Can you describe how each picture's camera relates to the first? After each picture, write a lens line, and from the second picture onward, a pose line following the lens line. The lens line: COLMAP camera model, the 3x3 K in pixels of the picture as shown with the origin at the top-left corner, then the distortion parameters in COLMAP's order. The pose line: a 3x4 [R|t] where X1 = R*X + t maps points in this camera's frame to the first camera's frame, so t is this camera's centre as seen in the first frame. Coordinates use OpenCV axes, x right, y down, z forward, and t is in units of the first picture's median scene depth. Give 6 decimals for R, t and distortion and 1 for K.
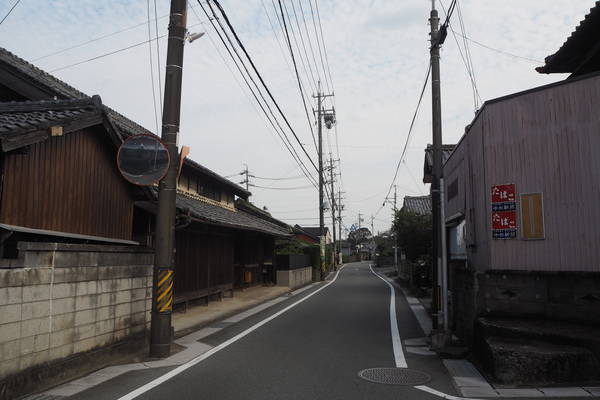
lens RADIAL K [[498.9, 0, 299.6], [0, 498.9, 200.0], [0, 0, 1]] dist [-0.057153, 0.012490]
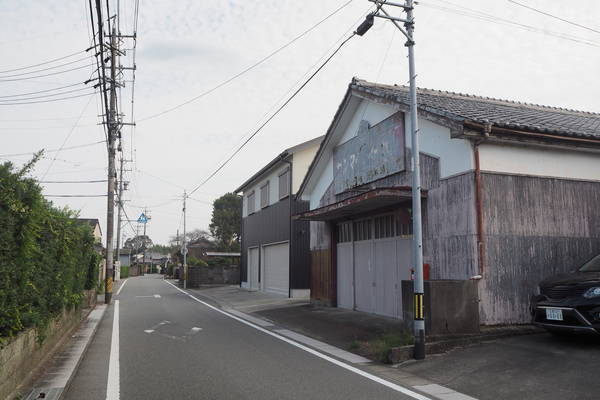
lens RADIAL K [[498.9, 0, 297.6], [0, 498.9, 199.7], [0, 0, 1]] dist [-0.057153, 0.012490]
pose [[0.907093, 0.058611, 0.416830, 0.018002], [-0.047989, 0.998202, -0.035927, 0.029912], [-0.418186, 0.012585, 0.908274, 0.257787]]
